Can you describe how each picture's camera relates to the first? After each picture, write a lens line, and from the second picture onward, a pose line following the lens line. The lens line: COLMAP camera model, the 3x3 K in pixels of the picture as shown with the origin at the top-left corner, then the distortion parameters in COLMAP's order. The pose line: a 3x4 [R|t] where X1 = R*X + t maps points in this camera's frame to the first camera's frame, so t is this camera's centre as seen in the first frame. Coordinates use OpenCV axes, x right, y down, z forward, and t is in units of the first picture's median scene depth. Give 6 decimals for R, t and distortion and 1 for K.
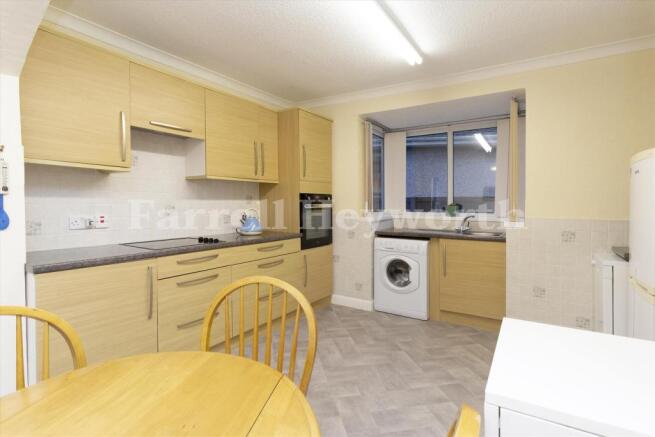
lens RADIAL K [[325.9, 0, 327.9], [0, 325.9, 214.2], [0, 0, 1]] dist [-0.002449, -0.000281]
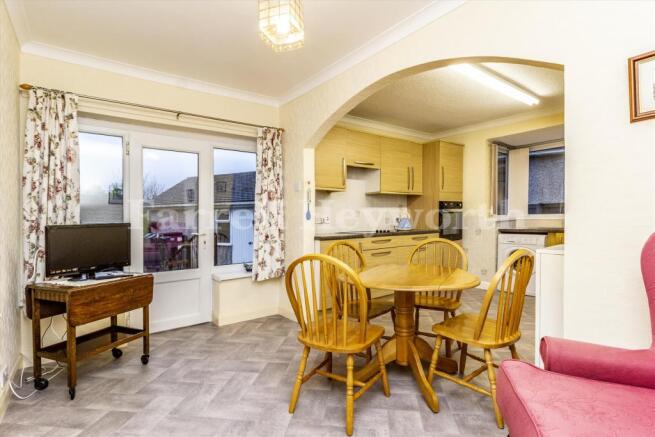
lens RADIAL K [[325.9, 0, 321.3], [0, 325.9, 244.8], [0, 0, 1]] dist [-0.002449, -0.000281]
pose [[0.938554, 0.010455, -0.344973, -0.075196], [0.005583, 0.998950, 0.045463, 0.056005], [0.345086, -0.044595, 0.937511, -0.491369]]
